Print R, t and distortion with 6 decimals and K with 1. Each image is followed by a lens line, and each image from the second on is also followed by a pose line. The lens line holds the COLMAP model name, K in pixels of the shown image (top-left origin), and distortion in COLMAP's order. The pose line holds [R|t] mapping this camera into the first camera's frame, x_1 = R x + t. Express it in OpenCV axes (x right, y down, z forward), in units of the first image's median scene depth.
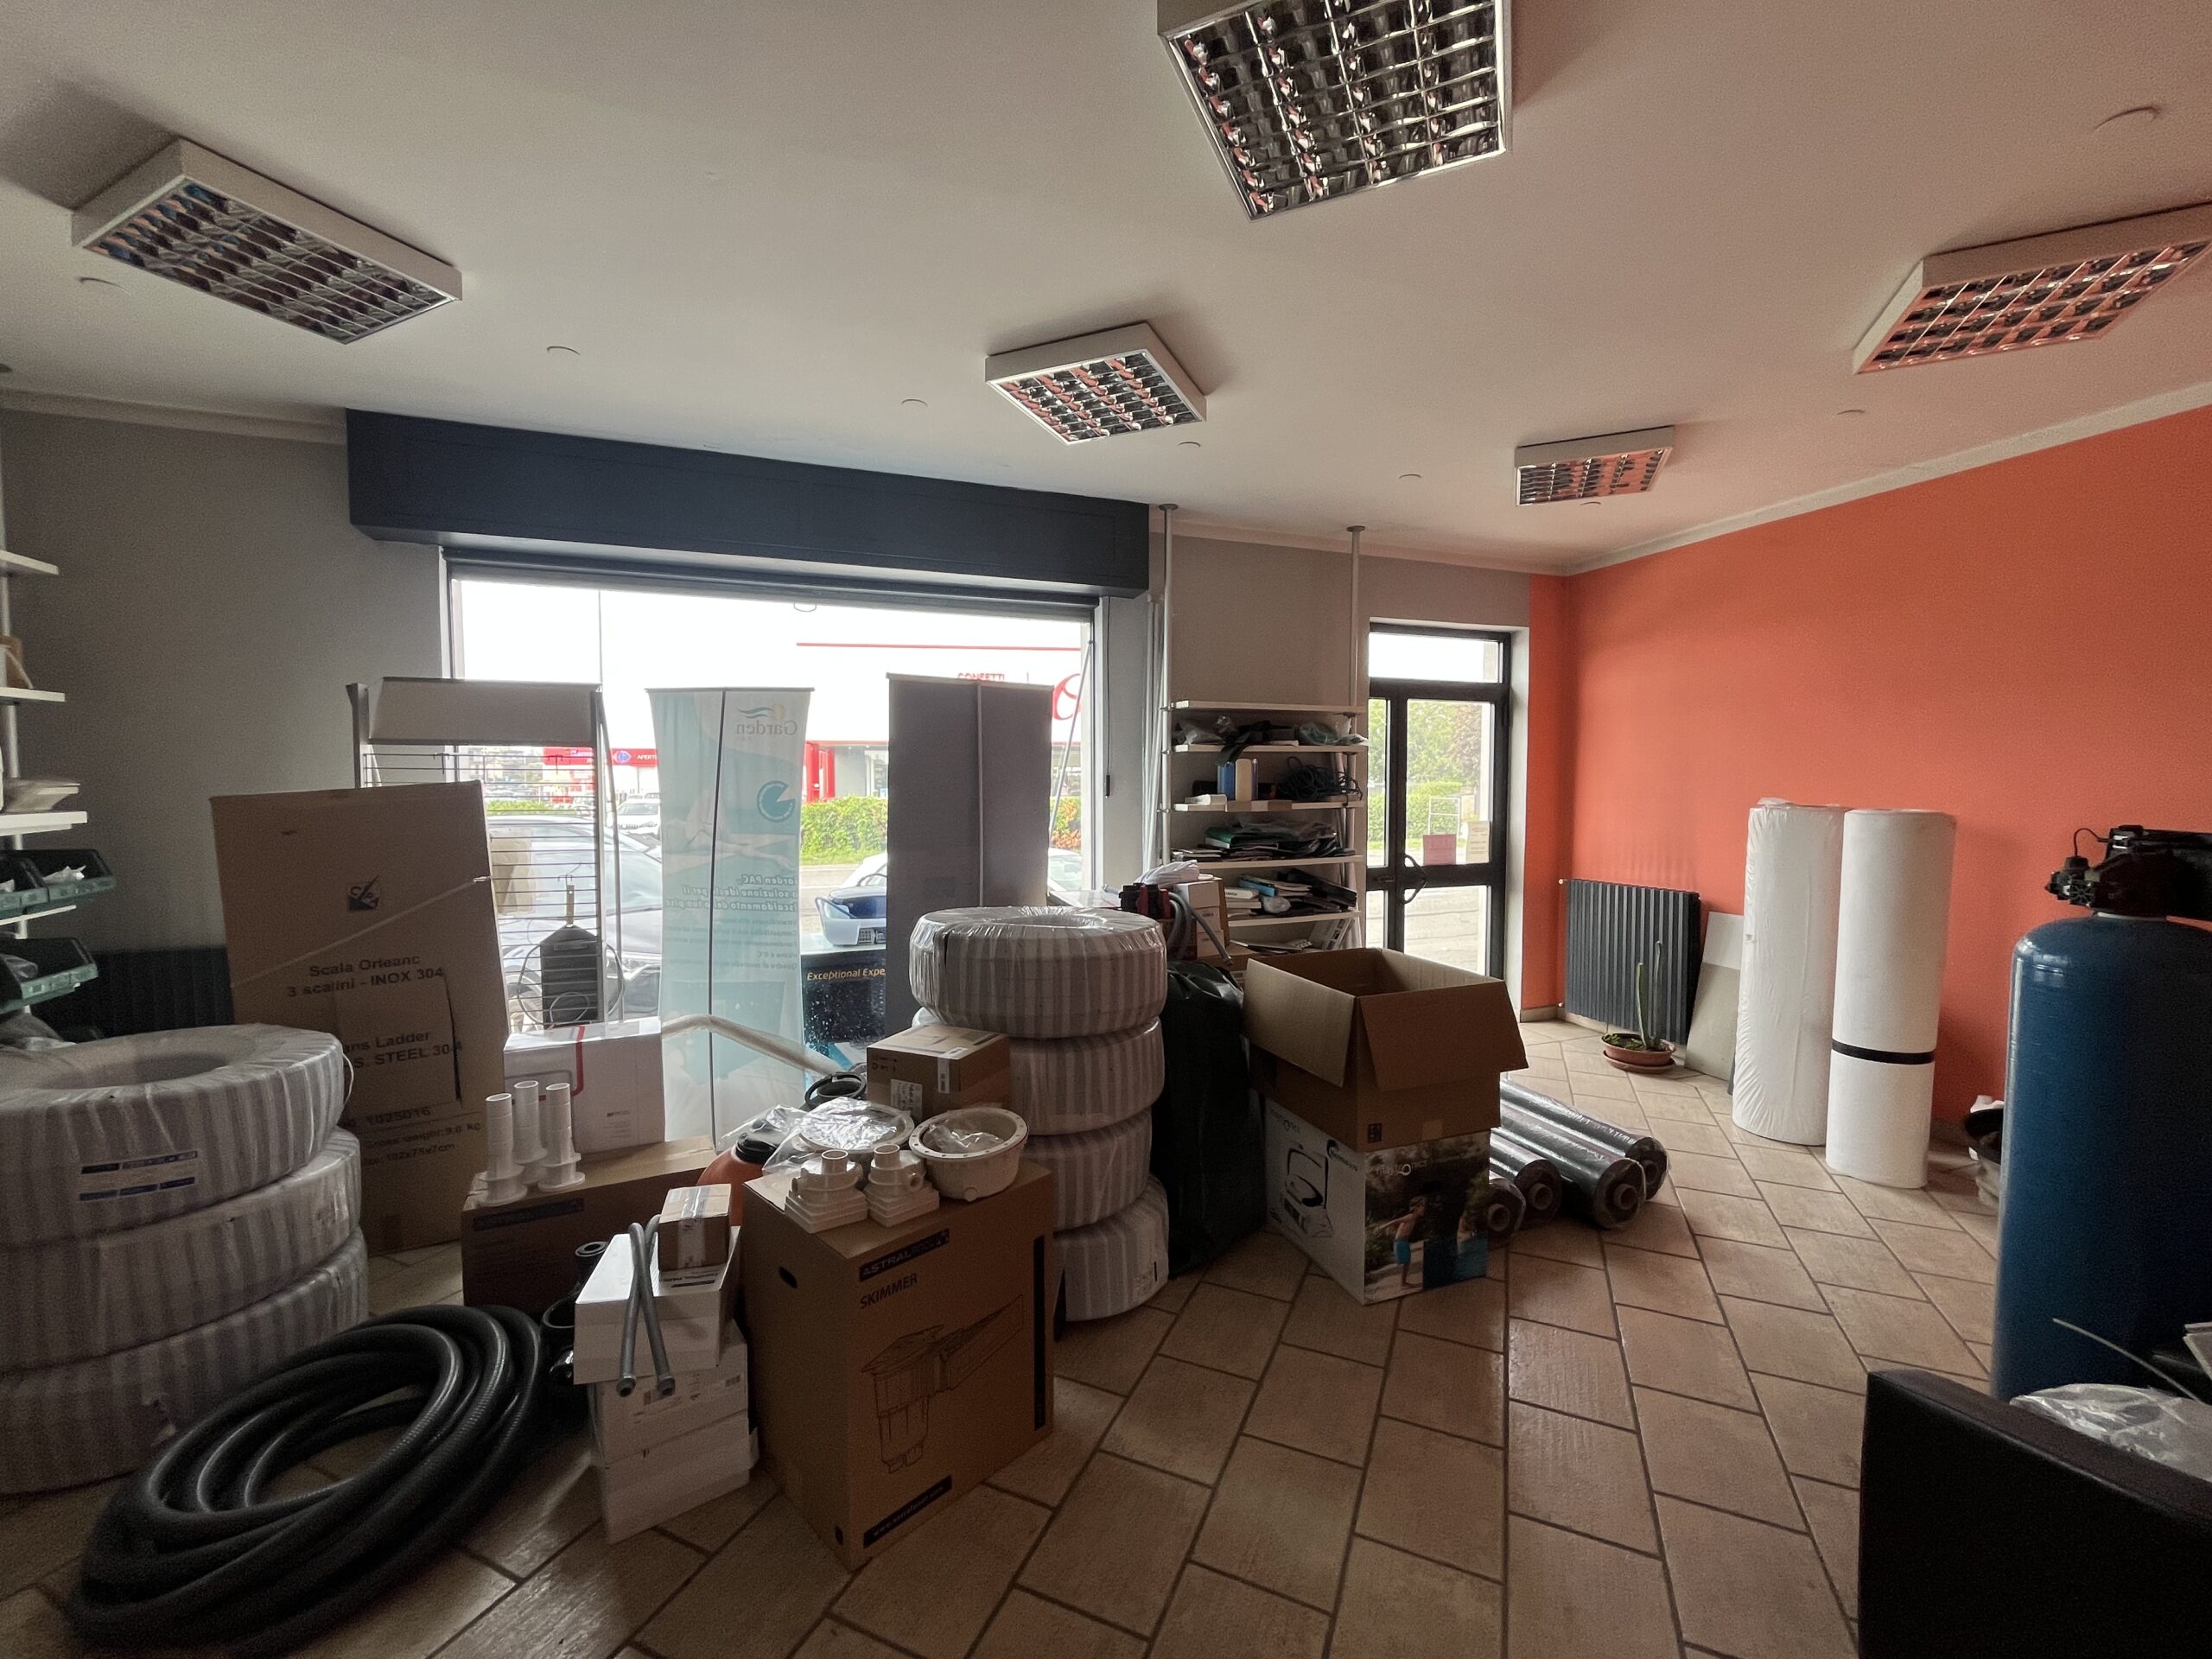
lens RADIAL K [[897.4, 0, 1105.8], [0, 897.4, 830.0], [0, 0, 1]] dist [-0.002530, -0.000434]
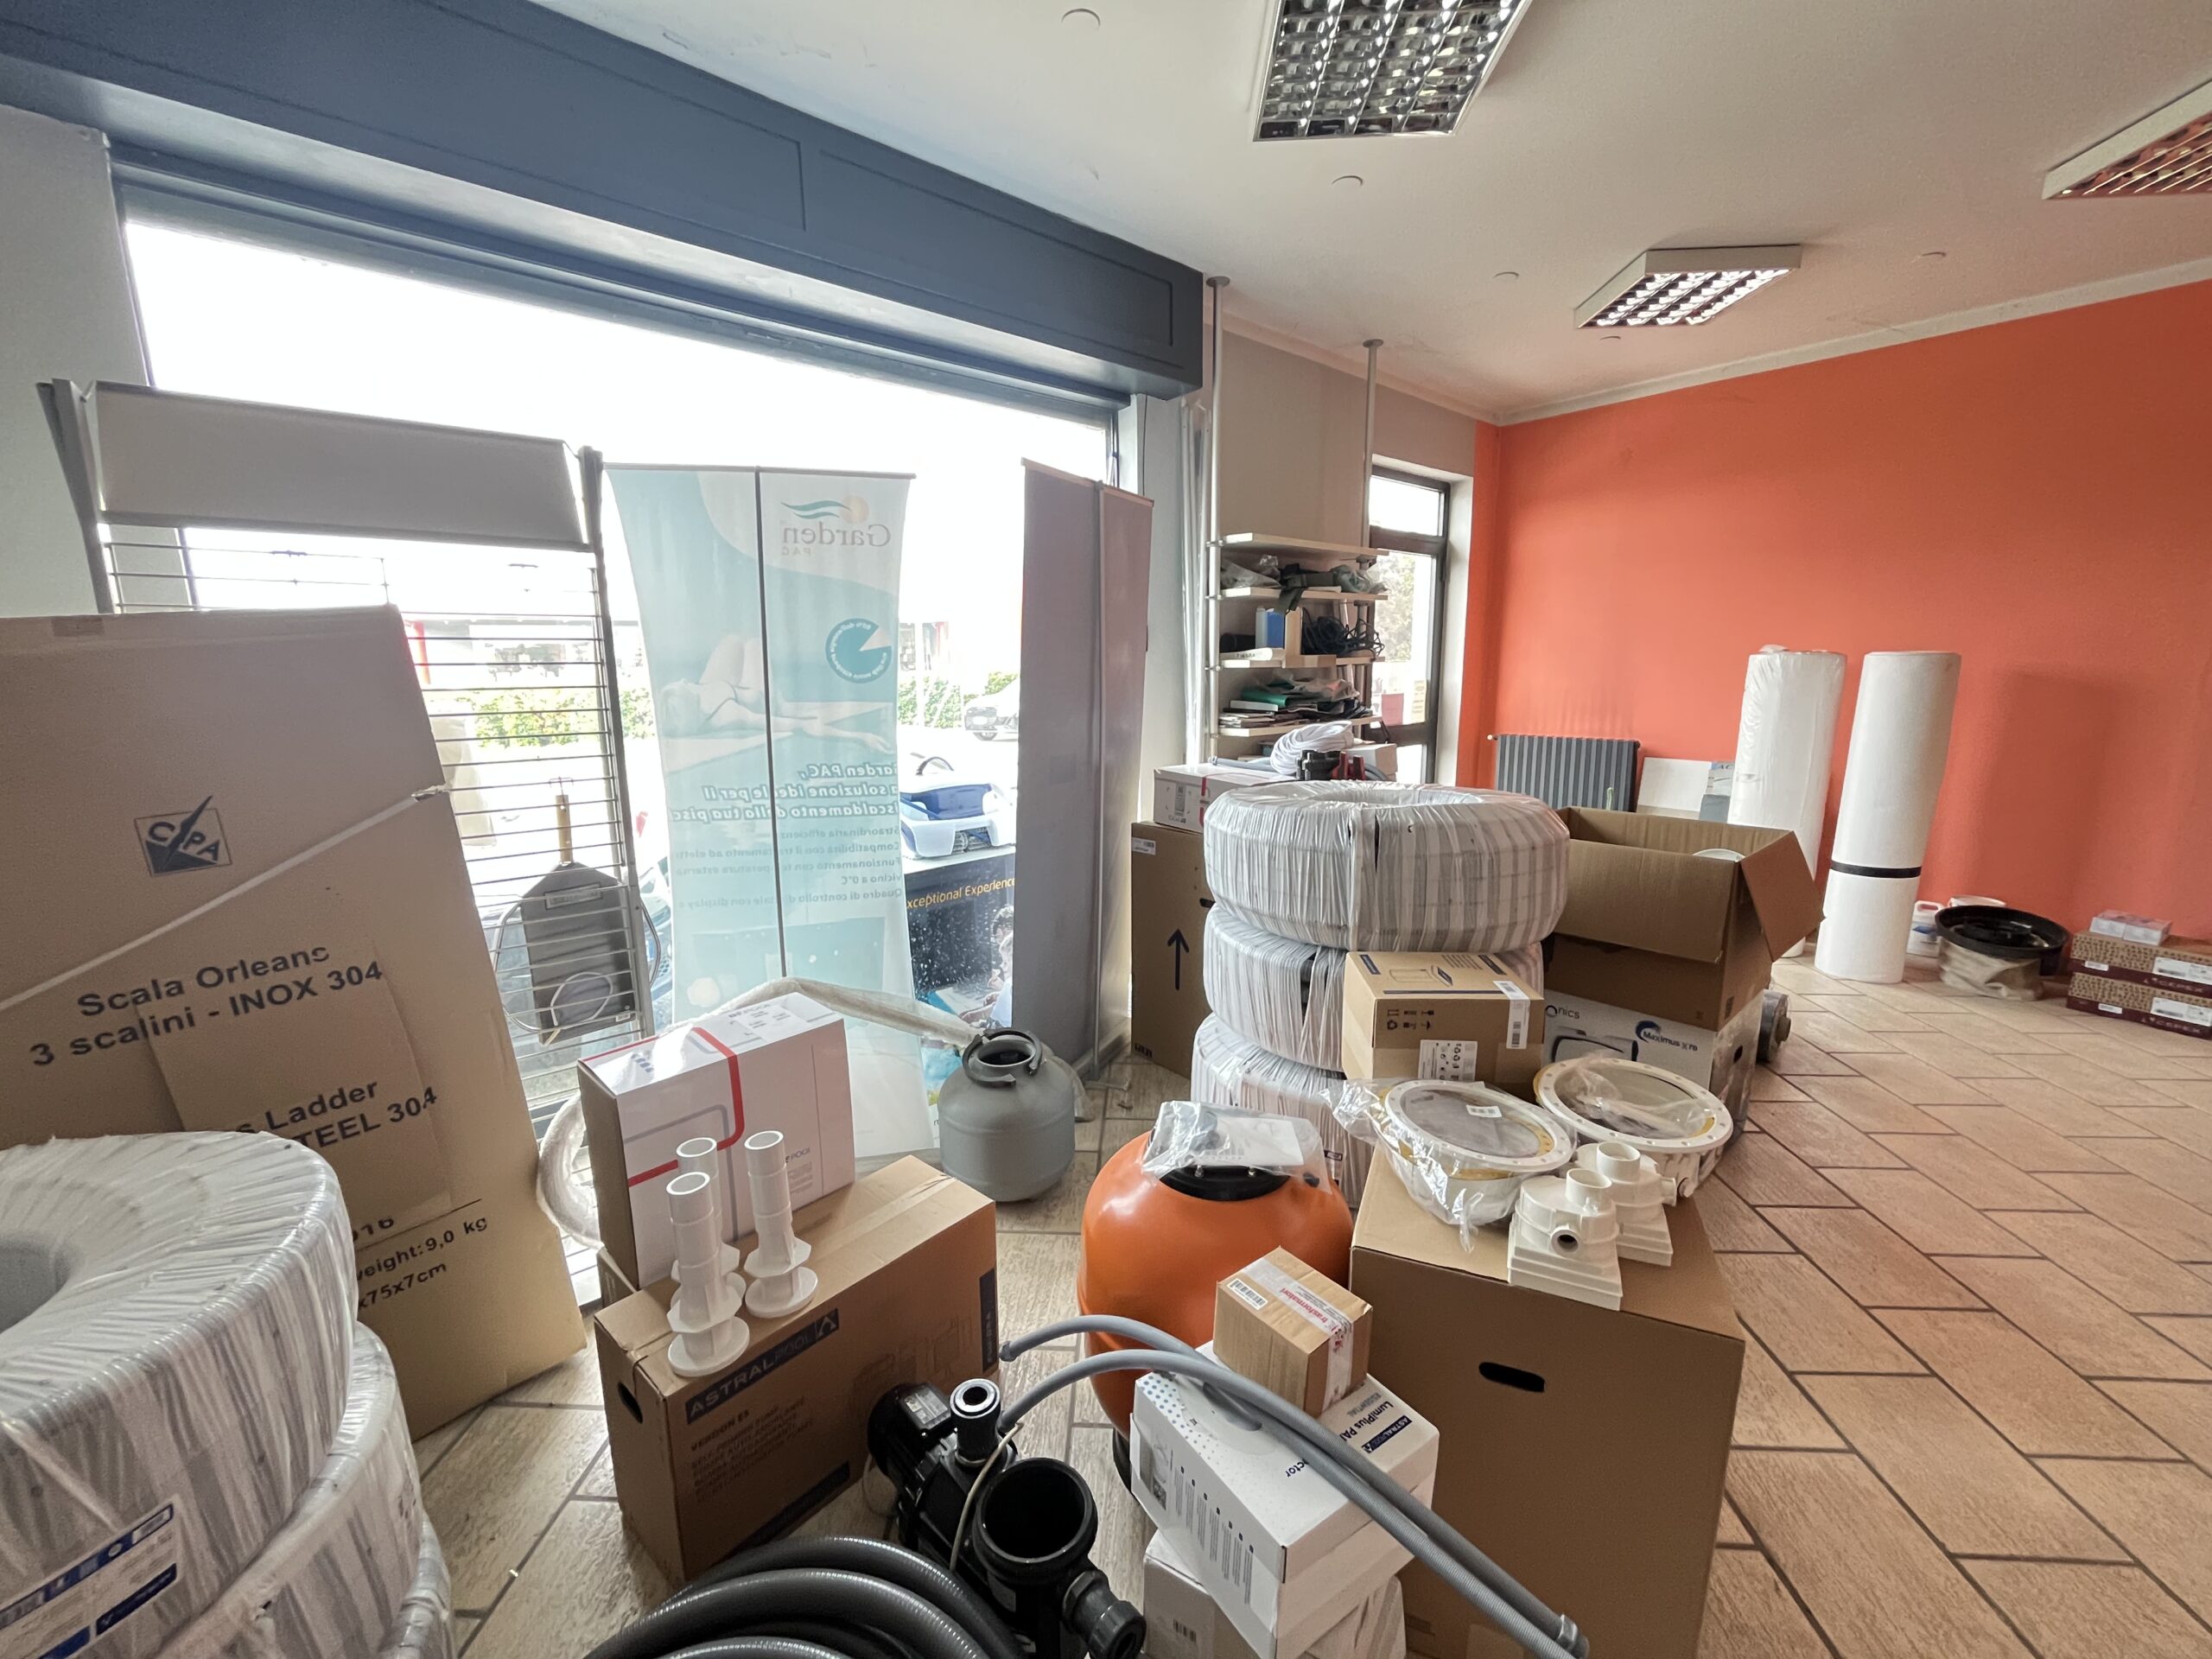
lens RADIAL K [[897.4, 0, 1105.1], [0, 897.4, 831.0], [0, 0, 1]] dist [-0.002530, -0.000434]
pose [[0.932988, -0.077072, 0.351559, -0.473243], [0.029740, 0.989971, 0.138105, 0.014606], [-0.358677, -0.118395, 0.925923, 0.330919]]
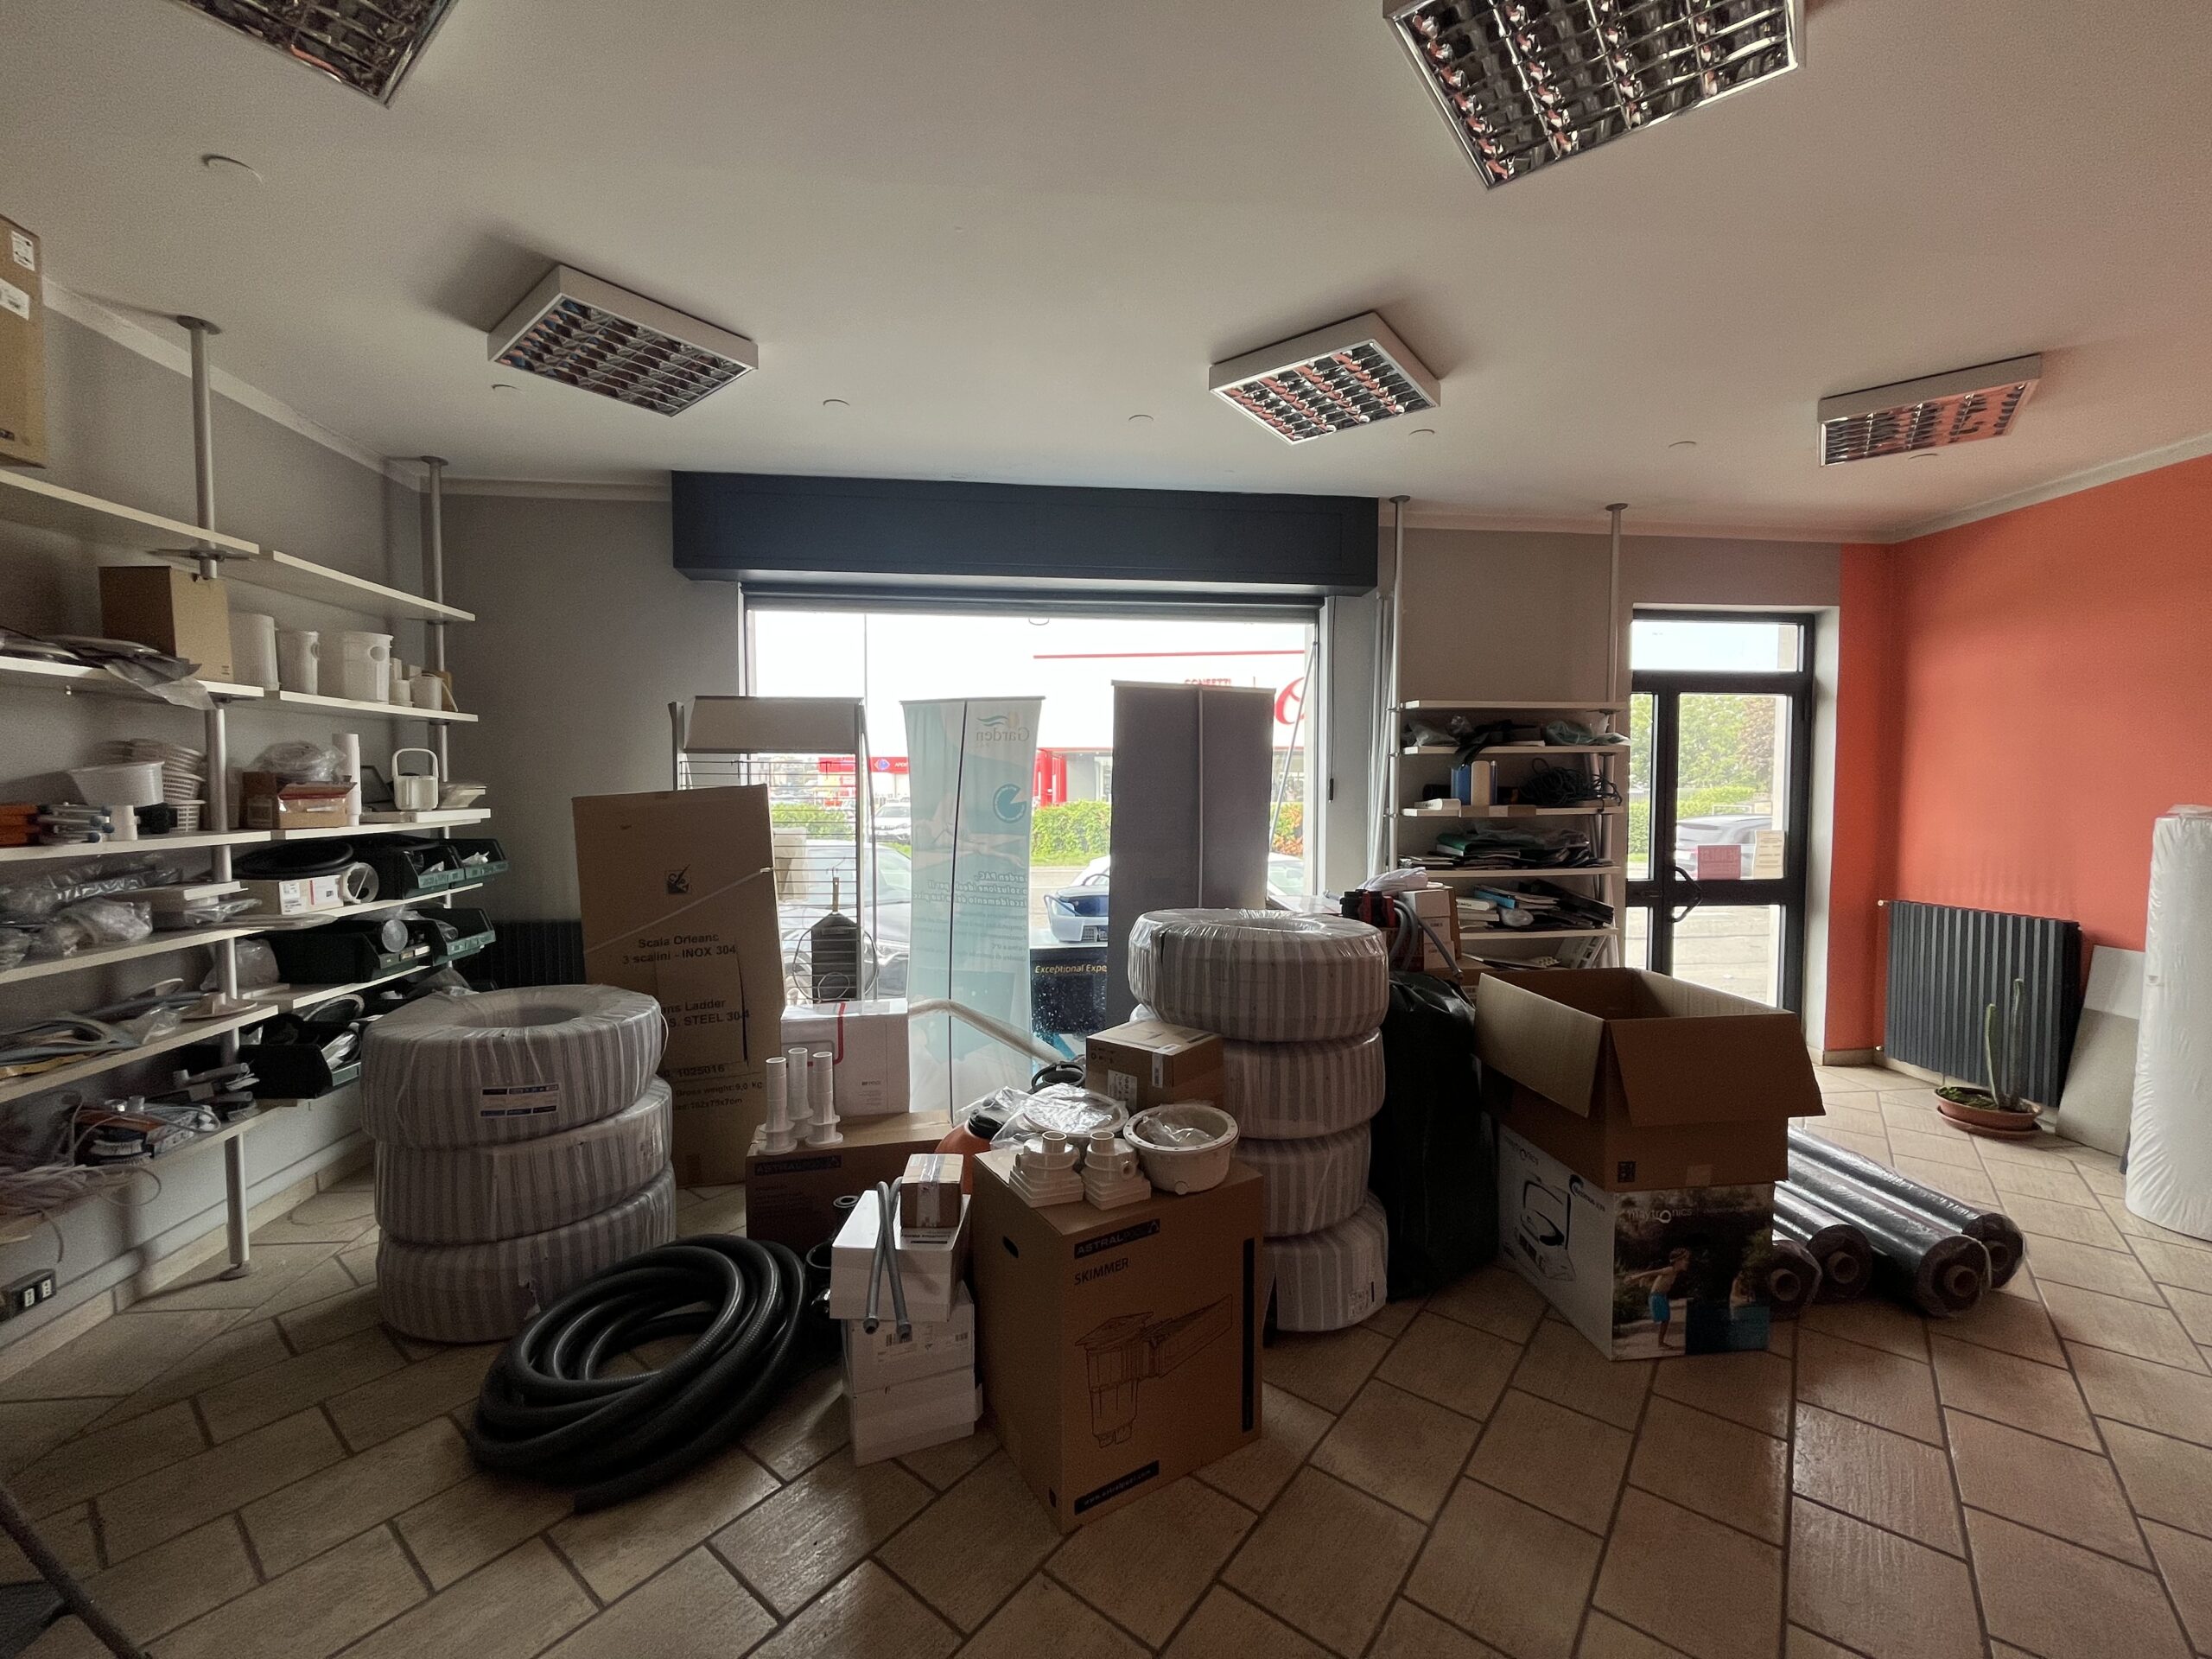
lens RADIAL K [[897.4, 0, 1105.9], [0, 897.4, 830.3], [0, 0, 1]] dist [-0.002530, -0.000434]
pose [[0.969129, 0.011772, -0.246274, 0.007552], [-0.013167, 0.999905, -0.004022, 0.002929], [0.246203, 0.007141, 0.969192, -0.007012]]
